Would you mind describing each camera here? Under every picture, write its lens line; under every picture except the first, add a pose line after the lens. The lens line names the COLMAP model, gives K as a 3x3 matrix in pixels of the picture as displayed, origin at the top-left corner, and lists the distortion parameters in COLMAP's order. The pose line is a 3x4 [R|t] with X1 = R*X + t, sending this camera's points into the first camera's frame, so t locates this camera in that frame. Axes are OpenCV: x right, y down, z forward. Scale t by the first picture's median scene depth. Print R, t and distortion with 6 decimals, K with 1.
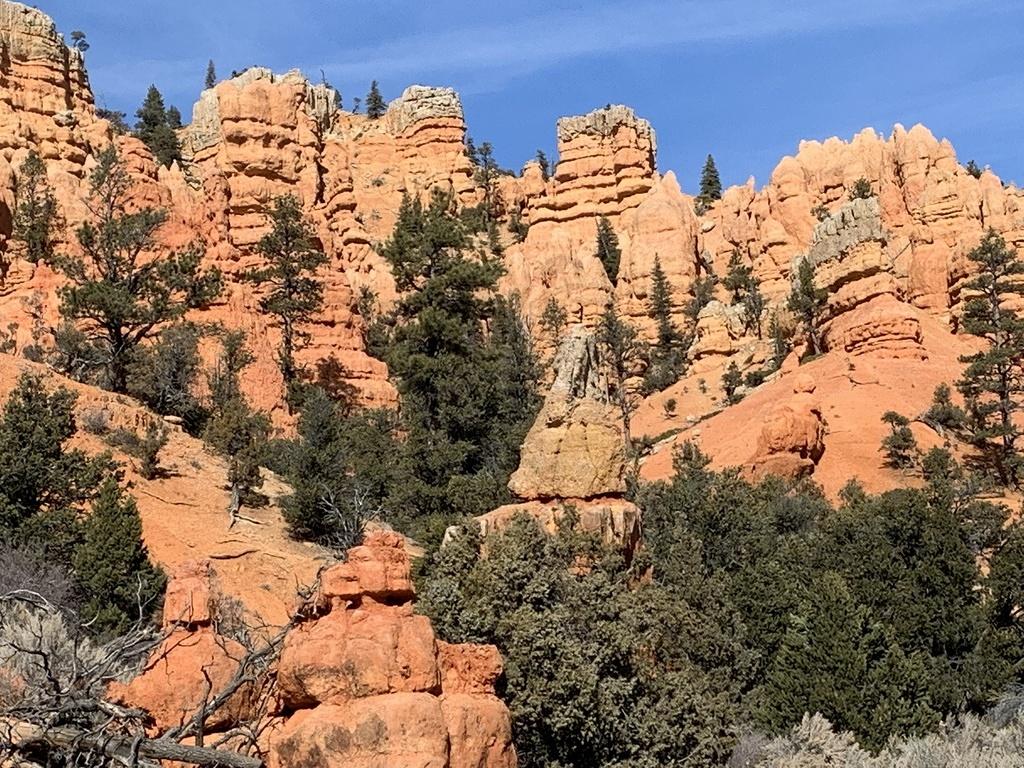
lens RADIAL K [[2541.6, 0, 509.2], [0, 2541.6, 378.7], [0, 0, 1]] dist [0.152942, 0.000000]
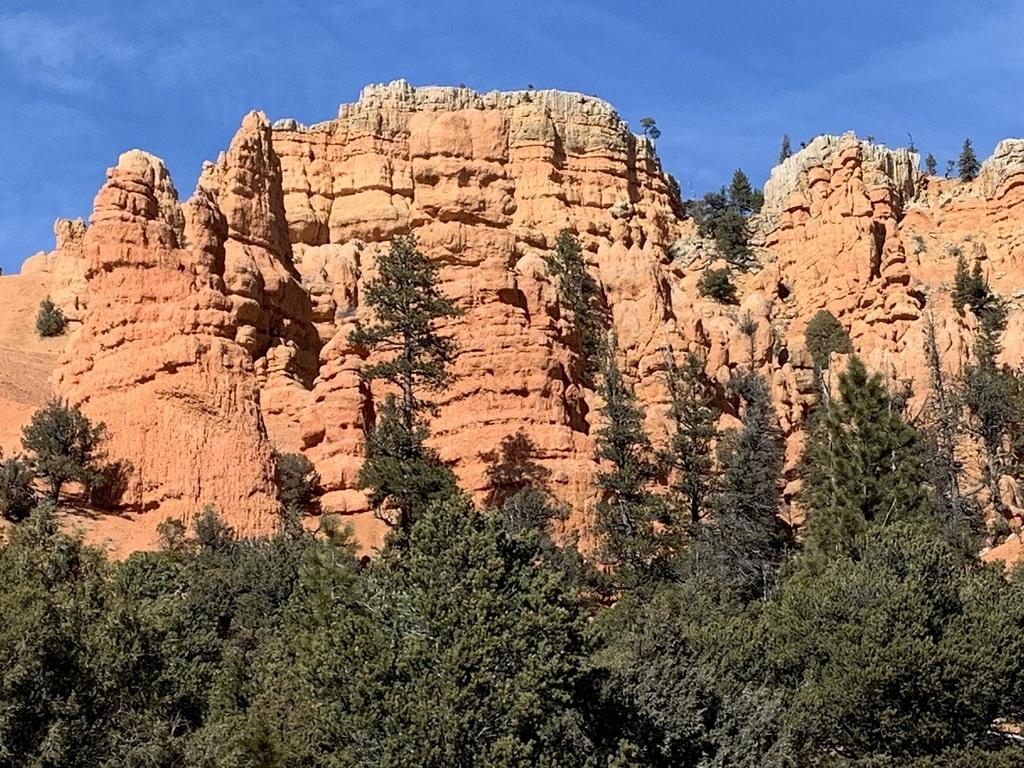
lens RADIAL K [[2541.6, 0, 510.6], [0, 2541.6, 377.4], [0, 0, 1]] dist [0.152942, 0.000000]
pose [[0.934068, -0.057584, -0.352423, 0.120399], [0.039728, 0.997543, -0.057698, 0.011437], [0.354880, 0.039892, 0.934061, 0.135985]]
